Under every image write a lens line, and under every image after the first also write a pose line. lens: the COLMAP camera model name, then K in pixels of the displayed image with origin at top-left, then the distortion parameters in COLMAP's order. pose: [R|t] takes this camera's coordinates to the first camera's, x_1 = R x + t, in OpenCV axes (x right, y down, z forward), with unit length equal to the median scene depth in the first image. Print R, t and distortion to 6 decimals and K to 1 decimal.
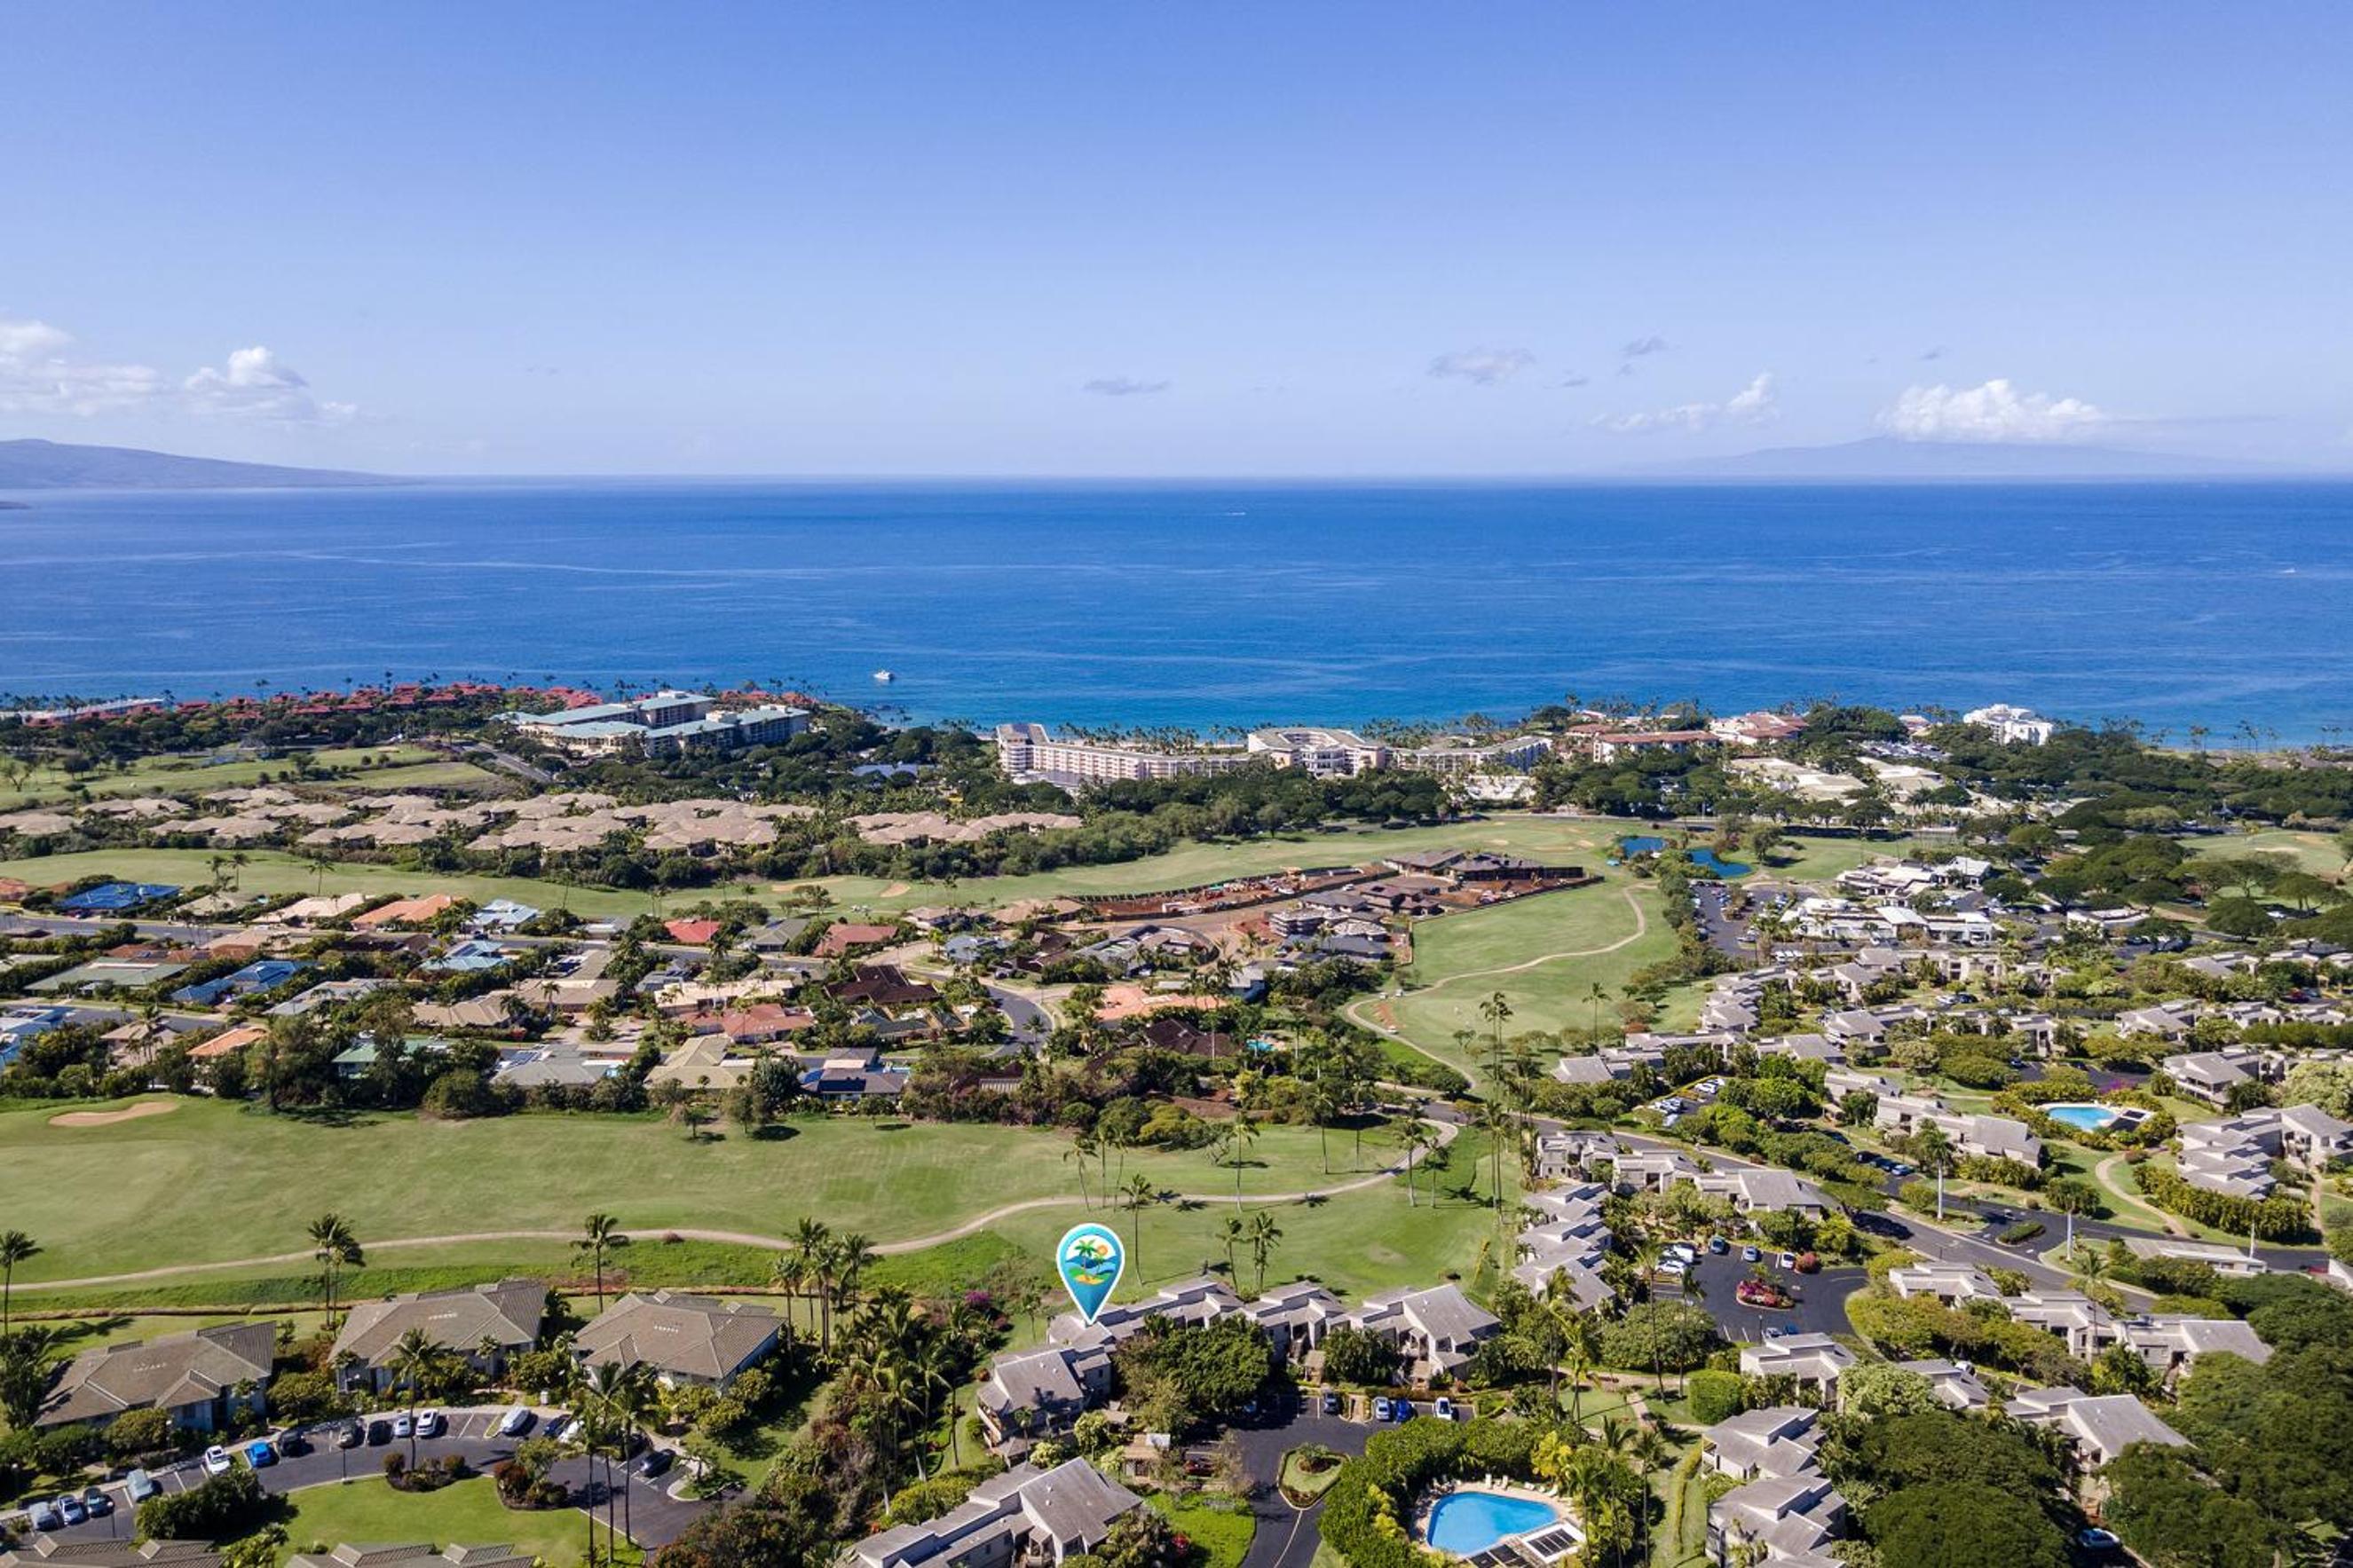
lens RADIAL K [[1814.0, 0, 1239.0], [0, 1814.0, 781.8], [0, 0, 1]] dist [0.066731, -0.079178]
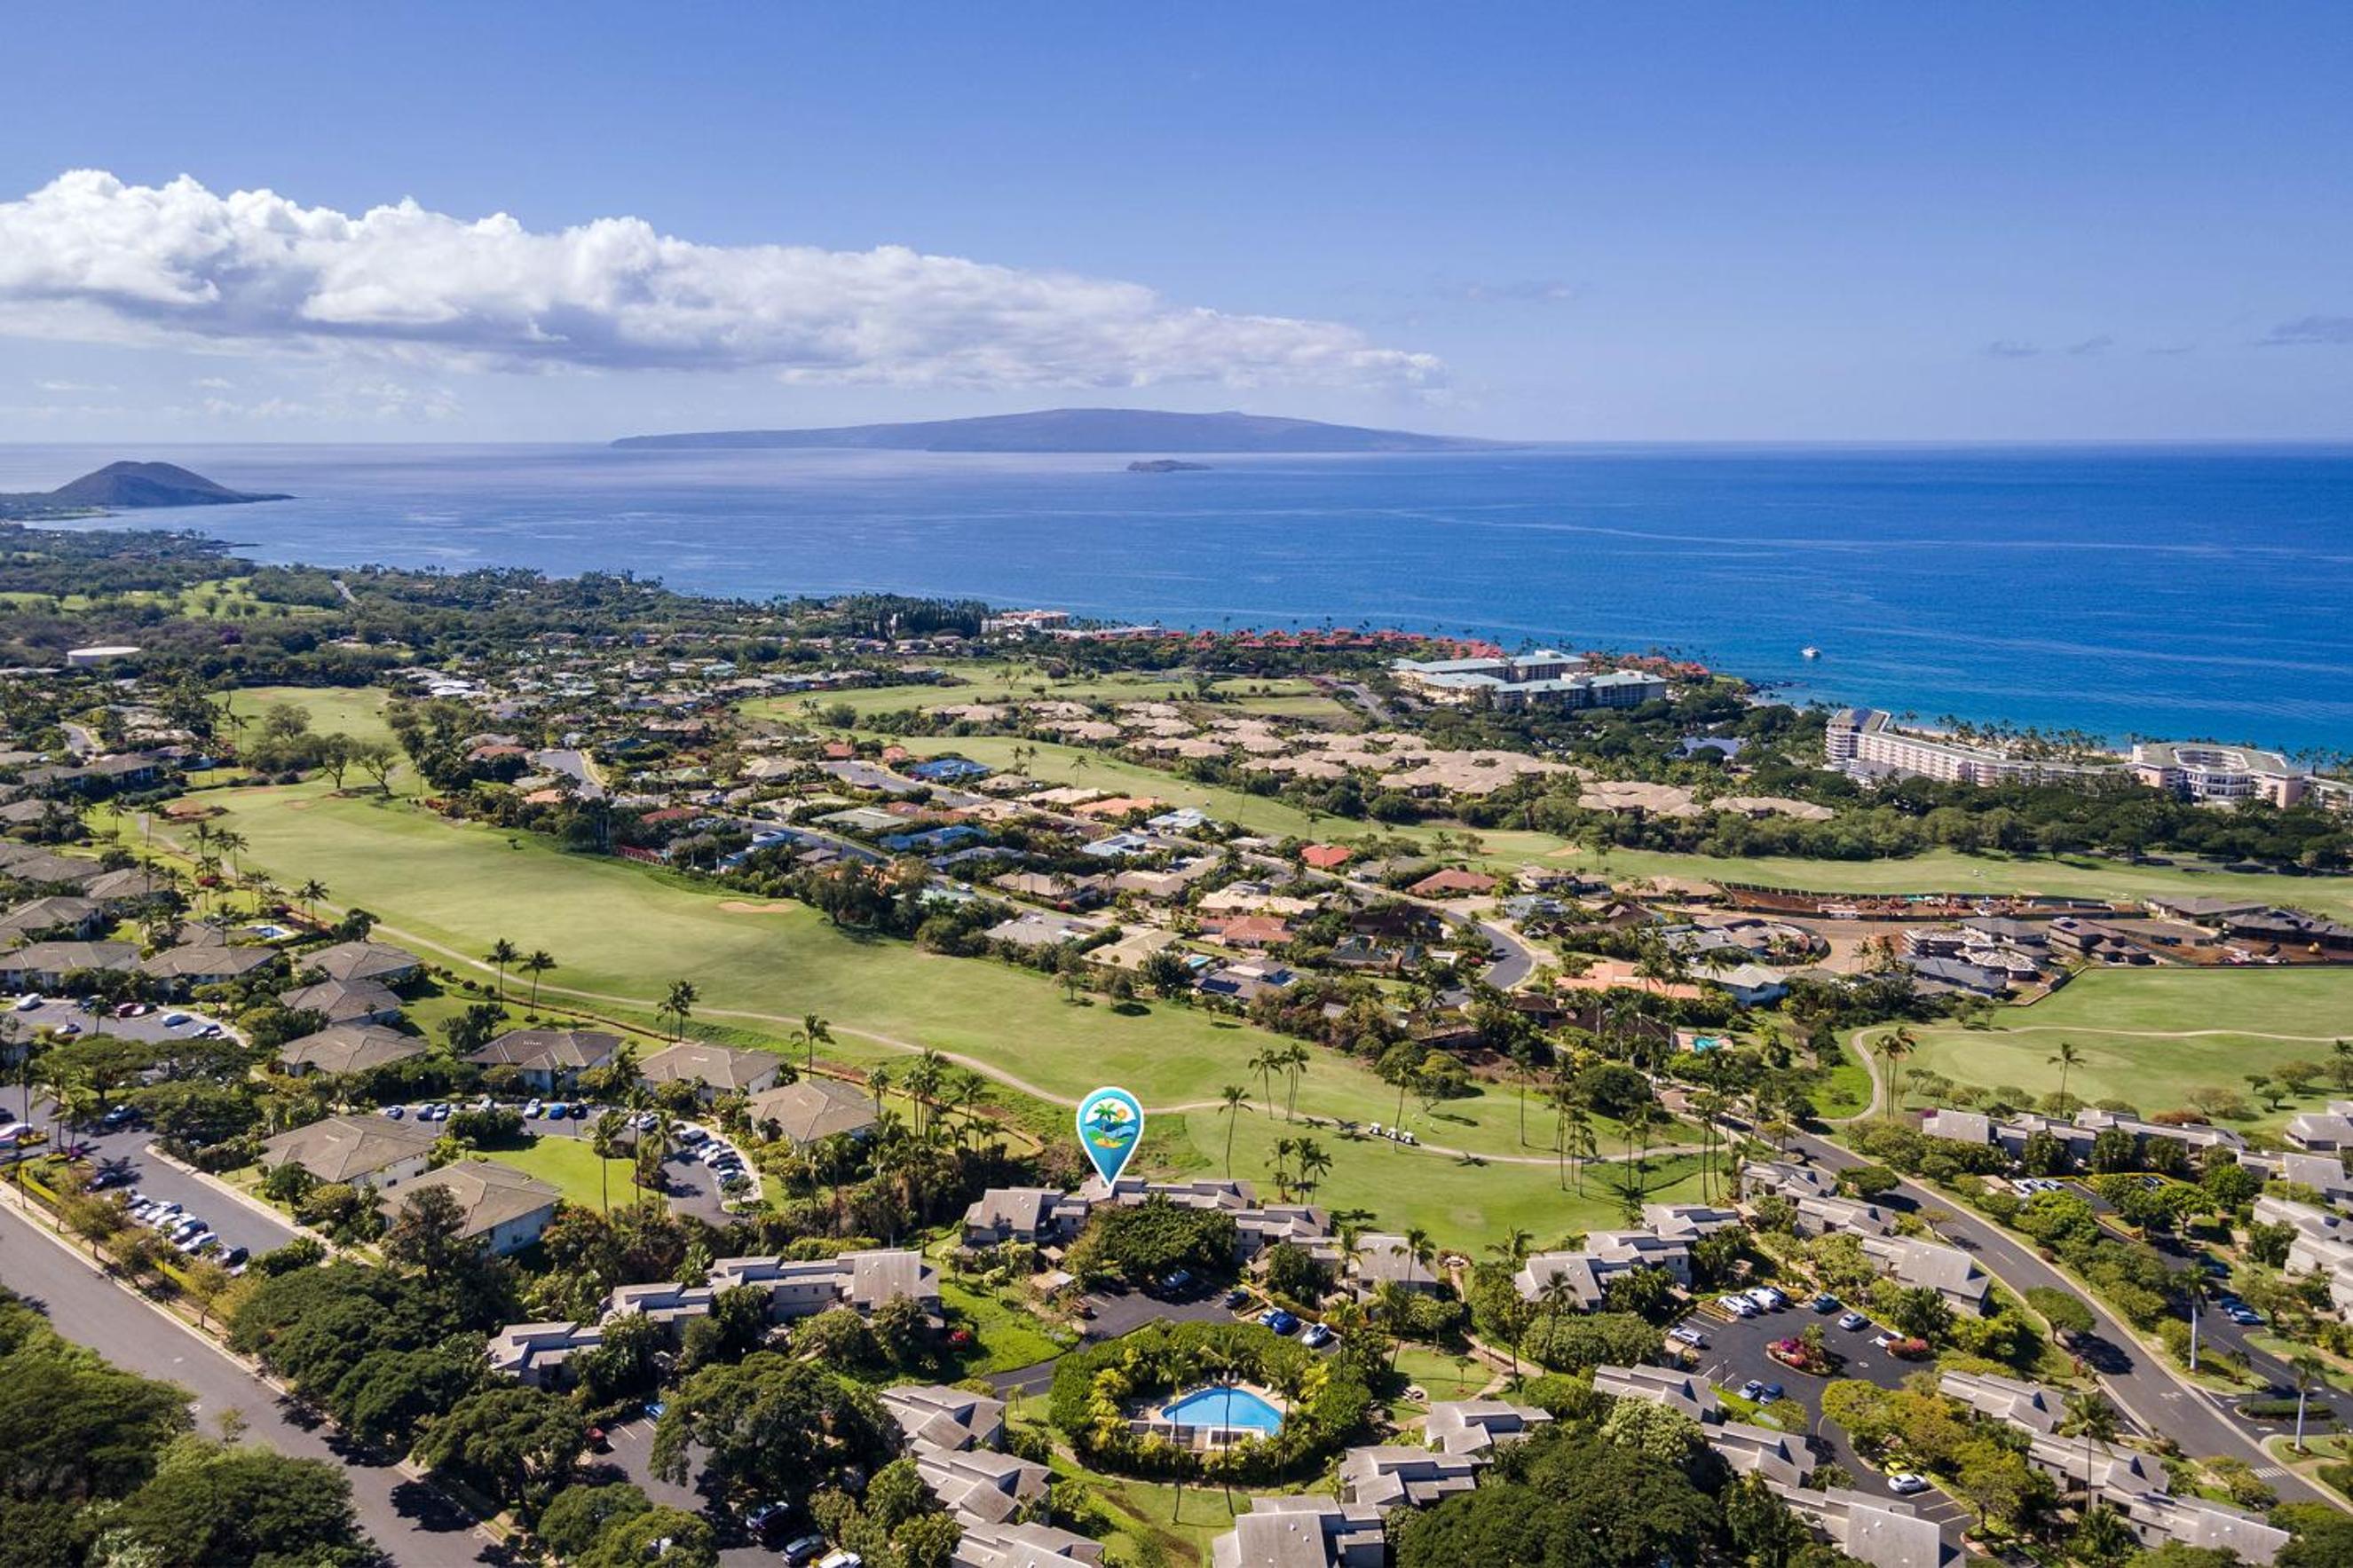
lens RADIAL K [[1829.2, 0, 1170.6], [0, 1829.2, 749.0], [0, 0, 1]] dist [-0.027045, 0.135543]
pose [[0.808124, 0.104179, -0.579726, 0.161939], [-0.103843, 0.994017, 0.033873, -0.007377], [0.579787, 0.032827, 0.814107, 0.014450]]
